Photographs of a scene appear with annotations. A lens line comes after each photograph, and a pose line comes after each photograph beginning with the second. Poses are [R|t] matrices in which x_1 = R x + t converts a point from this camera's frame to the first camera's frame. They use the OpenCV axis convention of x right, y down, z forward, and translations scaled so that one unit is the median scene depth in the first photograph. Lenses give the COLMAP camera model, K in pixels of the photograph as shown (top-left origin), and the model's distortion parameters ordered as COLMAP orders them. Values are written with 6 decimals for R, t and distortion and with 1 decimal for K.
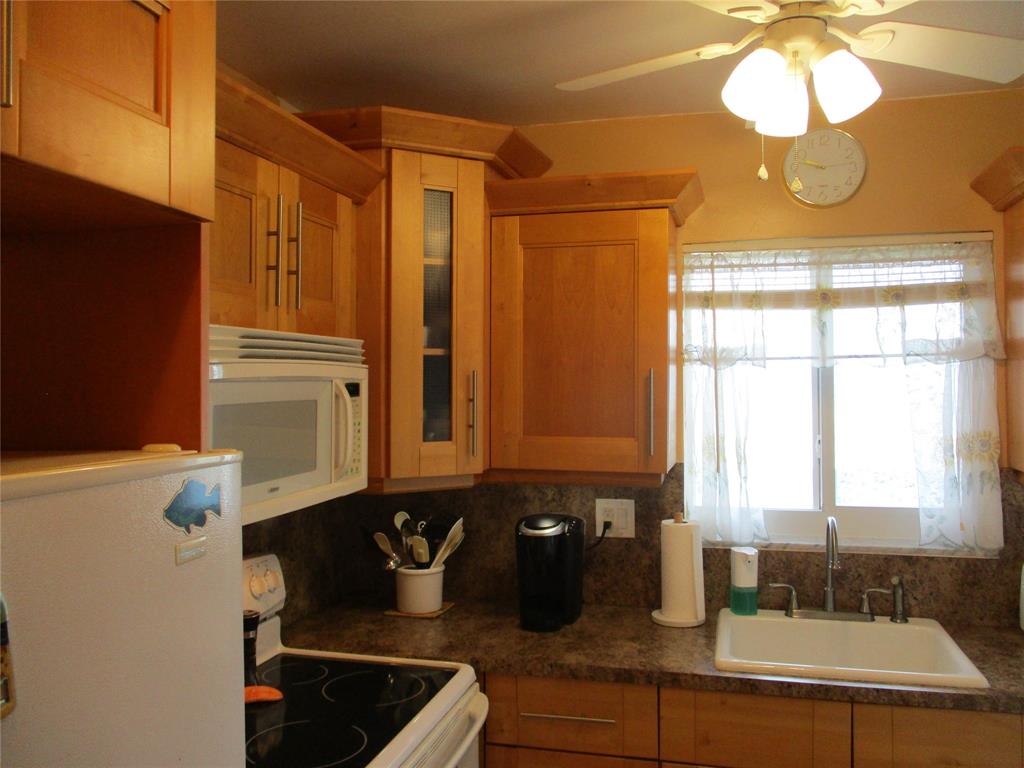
lens RADIAL K [[855.5, 0, 512.1], [0, 855.5, 371.1], [0, 0, 1]] dist [-0.029040, 0.009146]
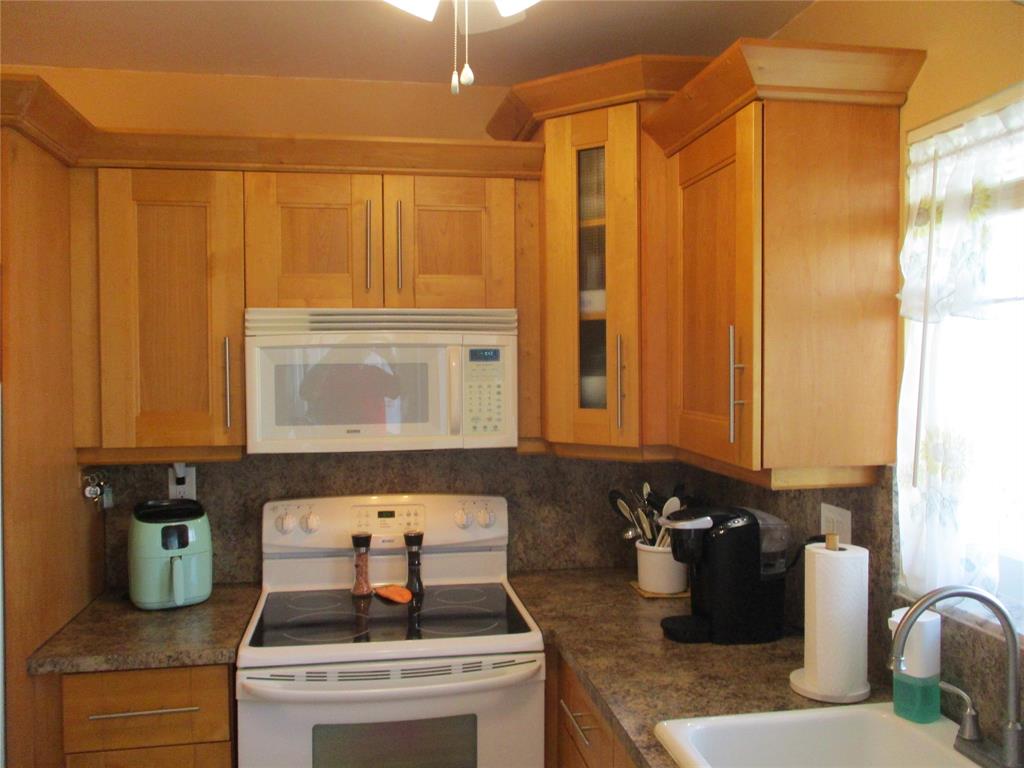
lens RADIAL K [[855.5, 0, 512.1], [0, 855.5, 371.1], [0, 0, 1]] dist [-0.029040, 0.009146]
pose [[0.414560, 0.015166, -0.909896, 0.757977], [0.014982, 0.999612, 0.023488, 0.015511], [0.909899, -0.023369, 0.414172, 0.518421]]
